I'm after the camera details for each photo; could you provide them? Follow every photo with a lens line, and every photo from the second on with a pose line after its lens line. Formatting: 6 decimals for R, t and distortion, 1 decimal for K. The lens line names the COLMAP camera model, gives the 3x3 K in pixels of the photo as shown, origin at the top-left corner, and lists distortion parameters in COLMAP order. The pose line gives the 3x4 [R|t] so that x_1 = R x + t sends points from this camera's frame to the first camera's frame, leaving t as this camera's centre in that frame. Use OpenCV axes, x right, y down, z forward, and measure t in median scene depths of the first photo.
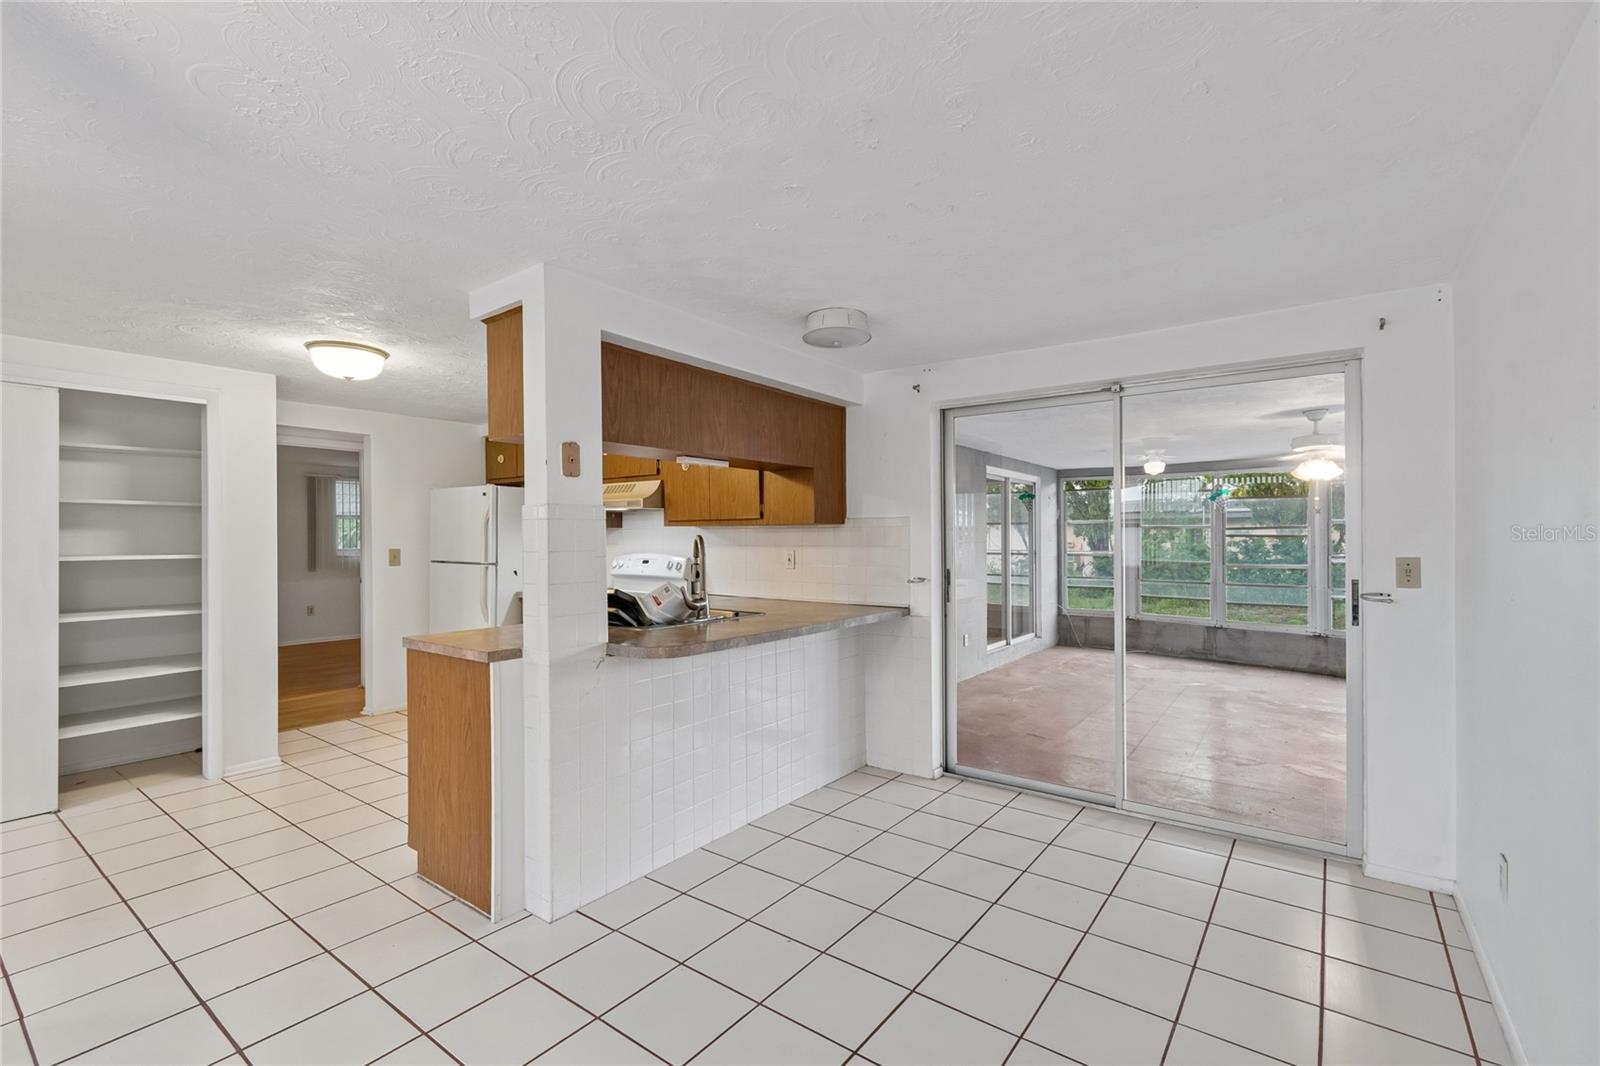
lens RADIAL K [[713.4, 0, 775.9], [0, 713.4, 544.8], [0, 0, 1]] dist [-0.002285, 0.000938]
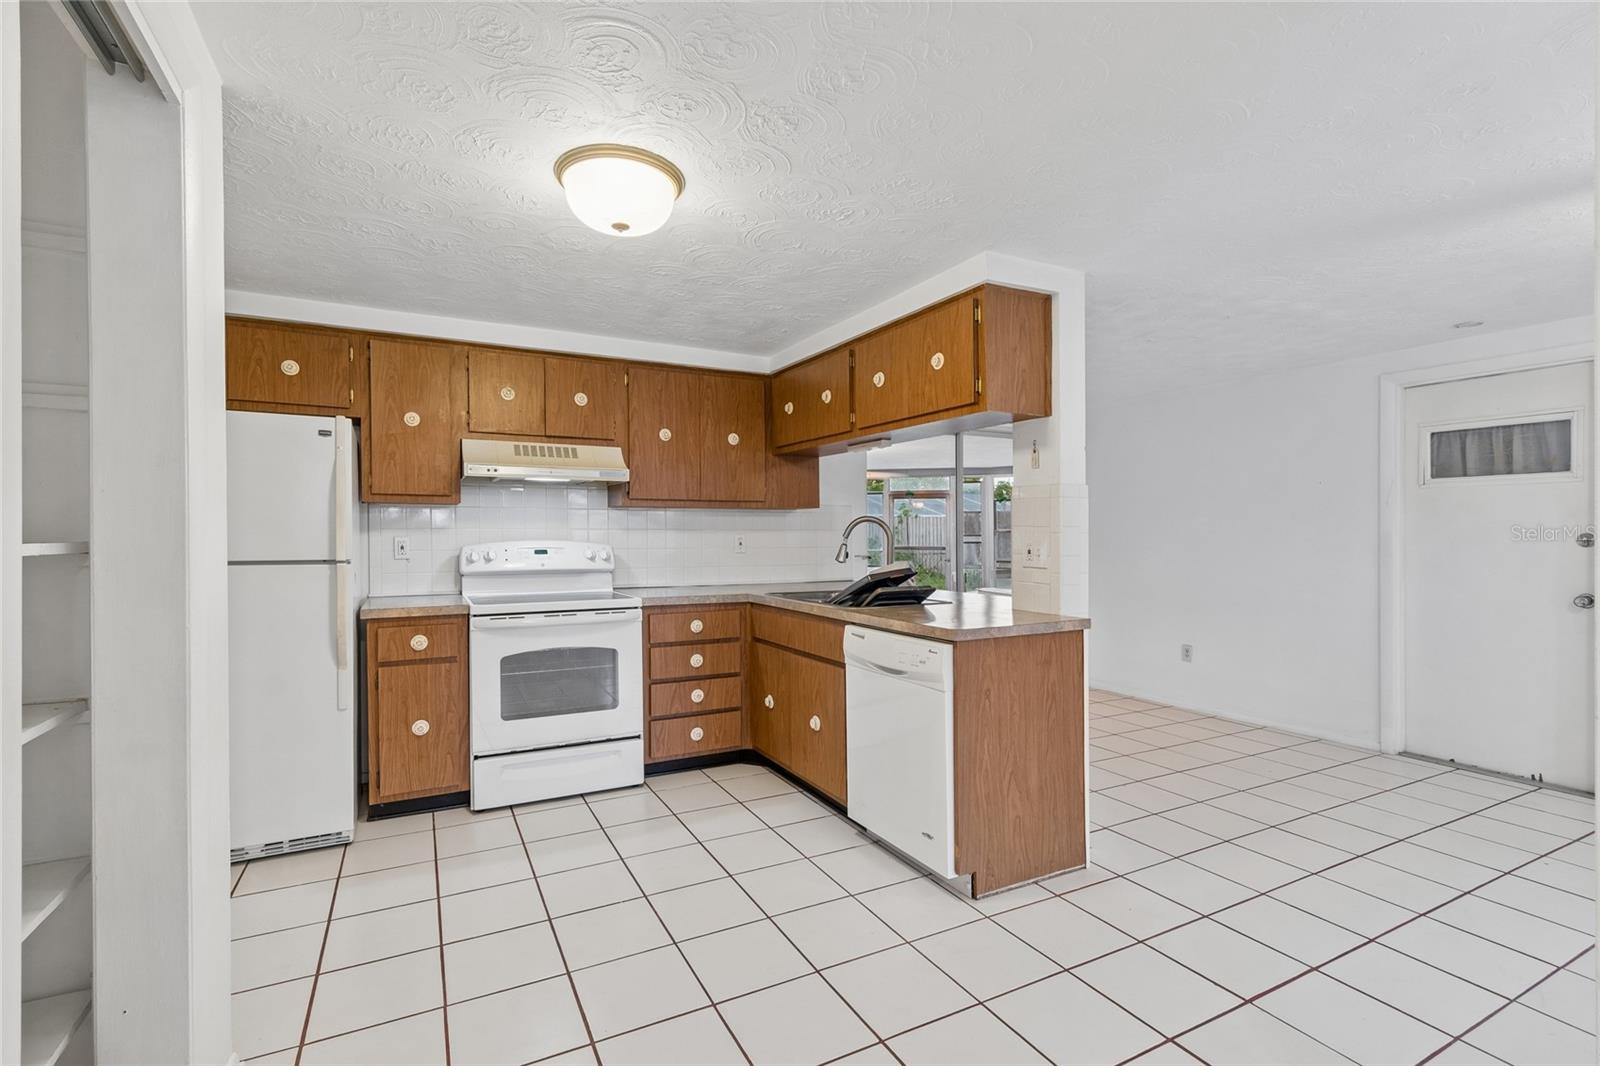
lens RADIAL K [[713.4, 0, 779.0], [0, 713.4, 539.6], [0, 0, 1]] dist [-0.002285, 0.000938]
pose [[0.439070, -0.003764, 0.898445, -0.974811], [0.008124, 0.999967, 0.000219, 0.016437], [-0.898416, 0.007203, 0.439086, 0.585929]]
